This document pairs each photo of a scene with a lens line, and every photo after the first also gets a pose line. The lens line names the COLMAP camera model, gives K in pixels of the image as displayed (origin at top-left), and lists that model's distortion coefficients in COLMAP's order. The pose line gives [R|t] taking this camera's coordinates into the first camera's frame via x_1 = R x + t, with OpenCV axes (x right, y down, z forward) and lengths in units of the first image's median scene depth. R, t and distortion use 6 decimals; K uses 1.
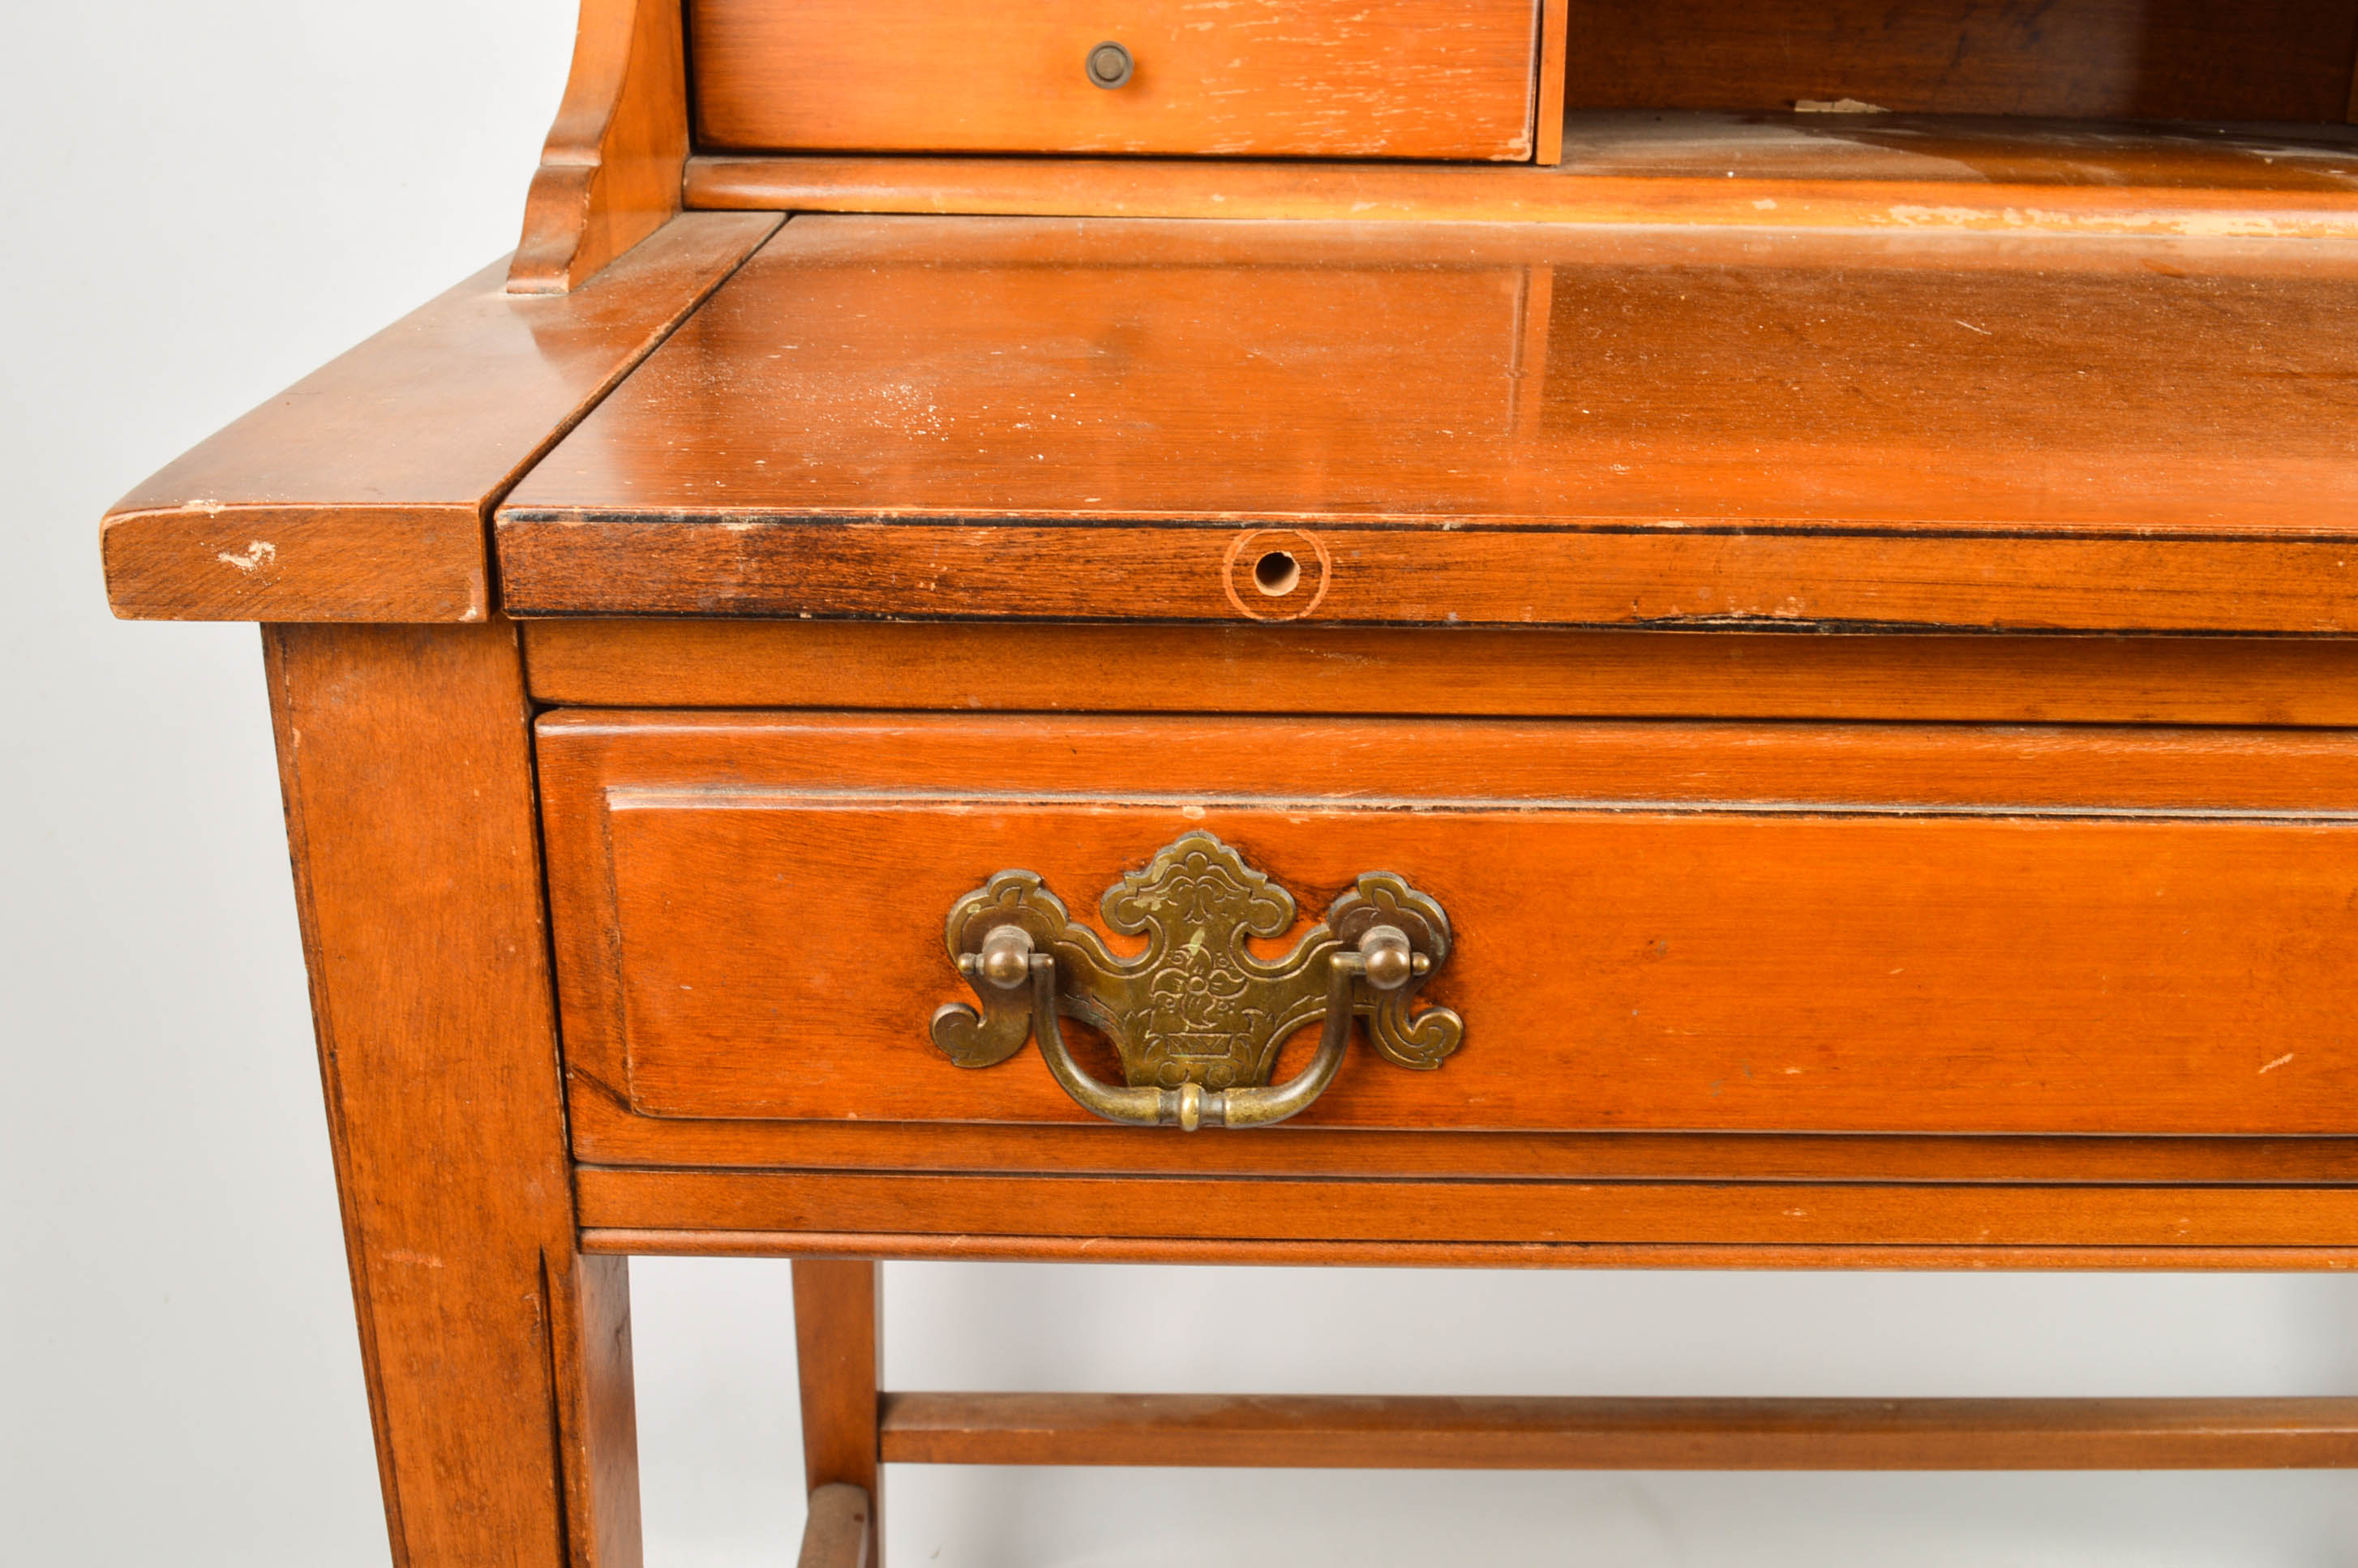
lens RADIAL K [[2362.8, 0, 1131.4], [0, 2362.8, 810.8], [0, 0, 1]] dist [-0.073024, 0.004275]
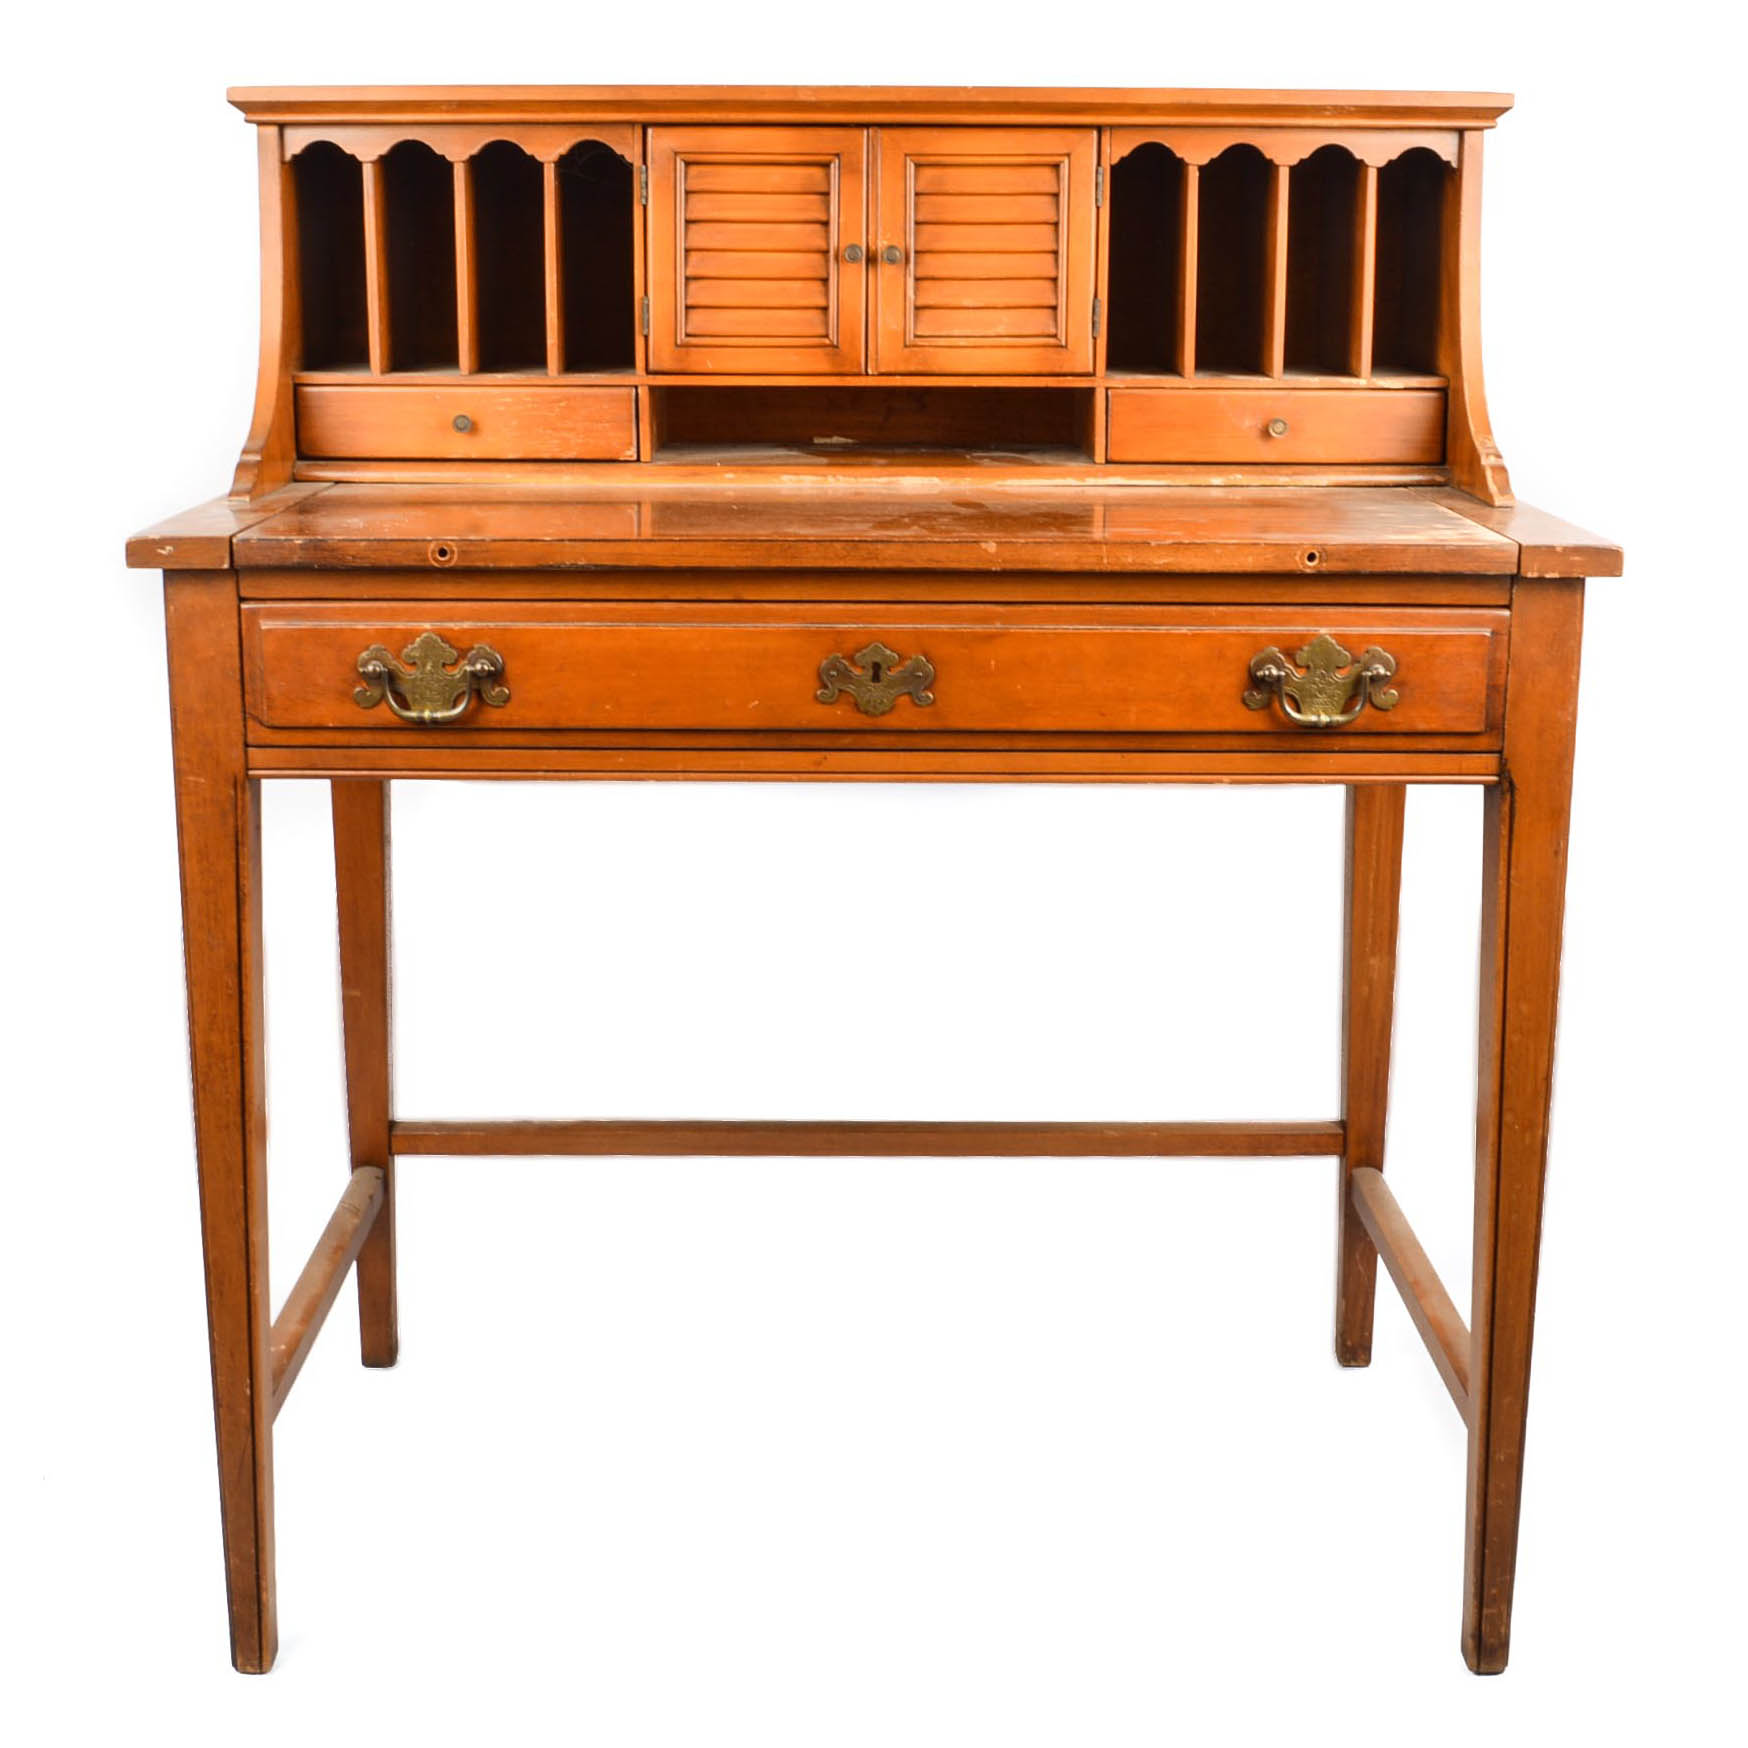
lens RADIAL K [[2603.9, 0, 874.0], [0, 2603.9, 874.0], [0, 0, 1]] dist [-0.067498, -0.095969]
pose [[0.999760, -0.005647, 0.021172, 0.580148], [0.008583, 0.989935, -0.141261, 0.875047], [-0.020162, 0.141409, 0.989746, -2.662072]]
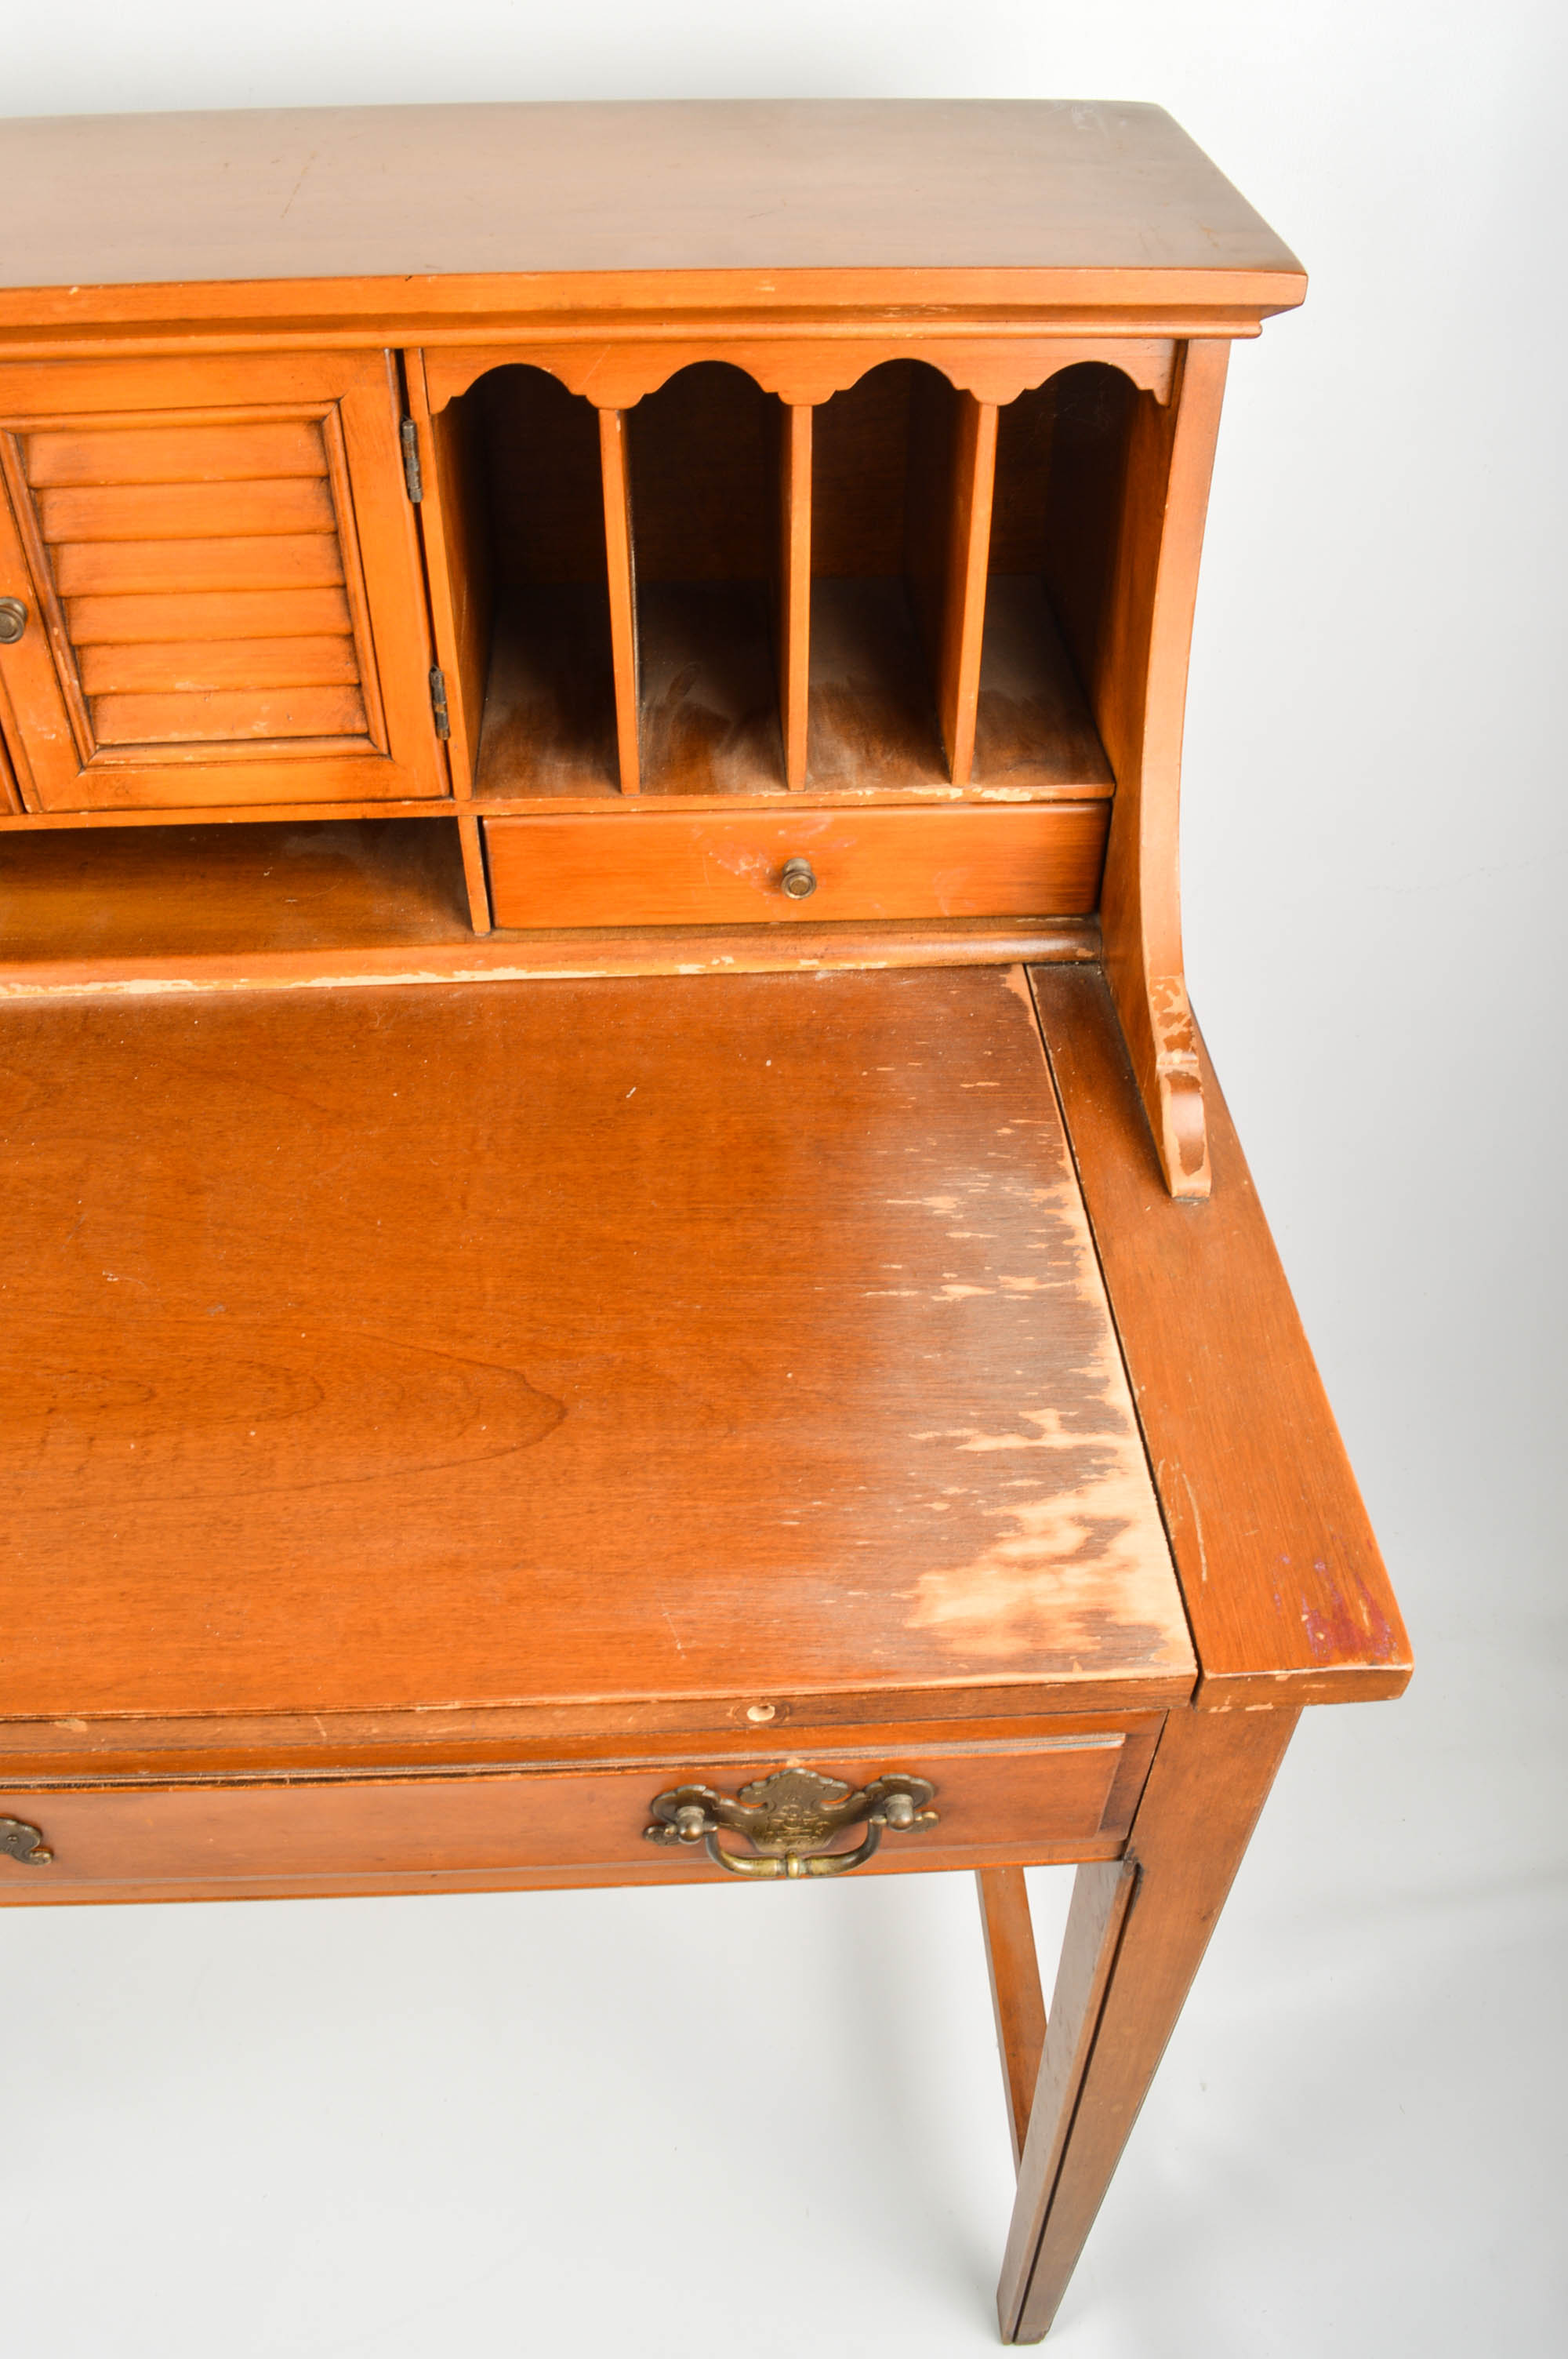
lens RADIAL K [[1870.3, 0, 775.4], [0, 1870.3, 1188.9], [0, 0, 1]] dist [-0.089150, 0.015602]
pose [[0.997487, -0.045469, 0.054326, 1.234233], [0.022538, 0.930687, 0.365121, -0.852500], [-0.067162, -0.362979, 0.929374, -0.146390]]
